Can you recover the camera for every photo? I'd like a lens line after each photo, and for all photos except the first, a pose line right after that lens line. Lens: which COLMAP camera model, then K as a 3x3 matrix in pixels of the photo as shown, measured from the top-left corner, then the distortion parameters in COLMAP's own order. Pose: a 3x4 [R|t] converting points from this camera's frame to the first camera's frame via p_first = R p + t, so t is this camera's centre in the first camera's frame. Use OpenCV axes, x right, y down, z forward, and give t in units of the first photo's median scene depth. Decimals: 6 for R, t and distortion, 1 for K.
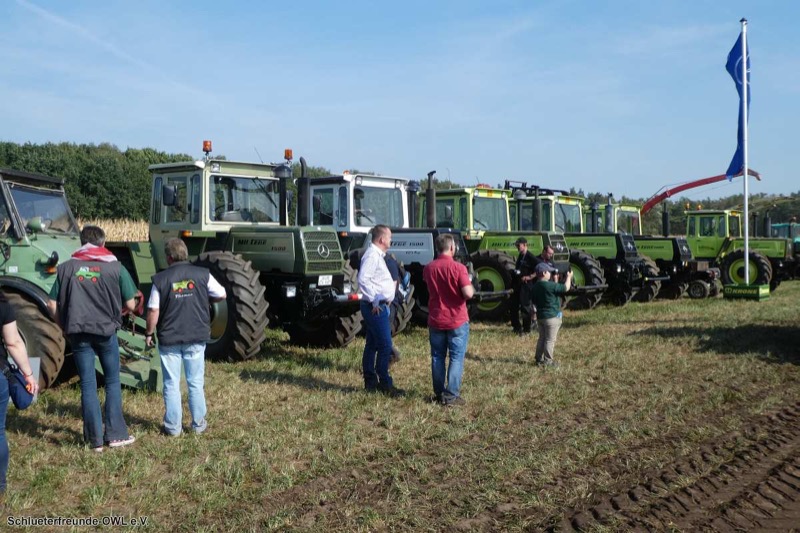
lens RADIAL K [[828.8, 0, 400.0], [0, 828.8, 266.5], [0, 0, 1]] dist [-0.000795, 0.000795]
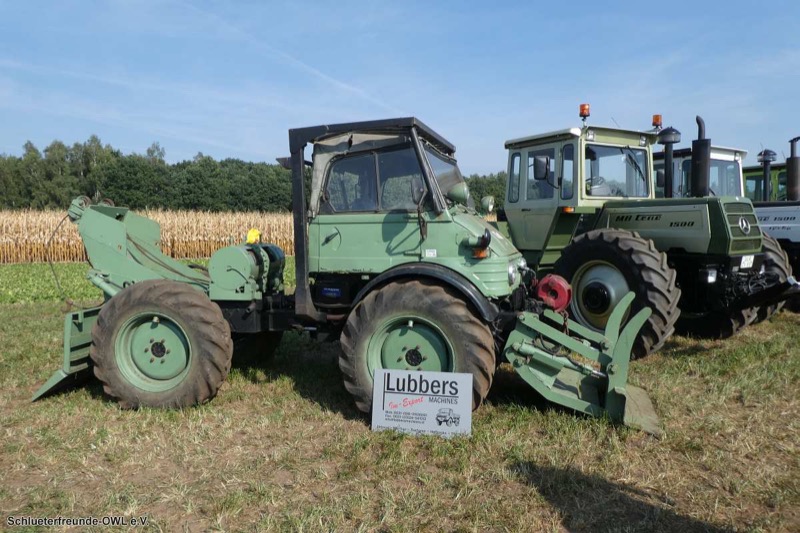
lens RADIAL K [[581.5, 0, 400.0], [0, 581.5, 266.5], [0, 0, 1]] dist [0.002134, 0.001113]
pose [[0.955786, -0.001431, -0.294058, -0.253373], [0.012050, 0.999339, 0.034301, -0.002355], [0.293815, -0.036328, 0.955172, 0.363397]]
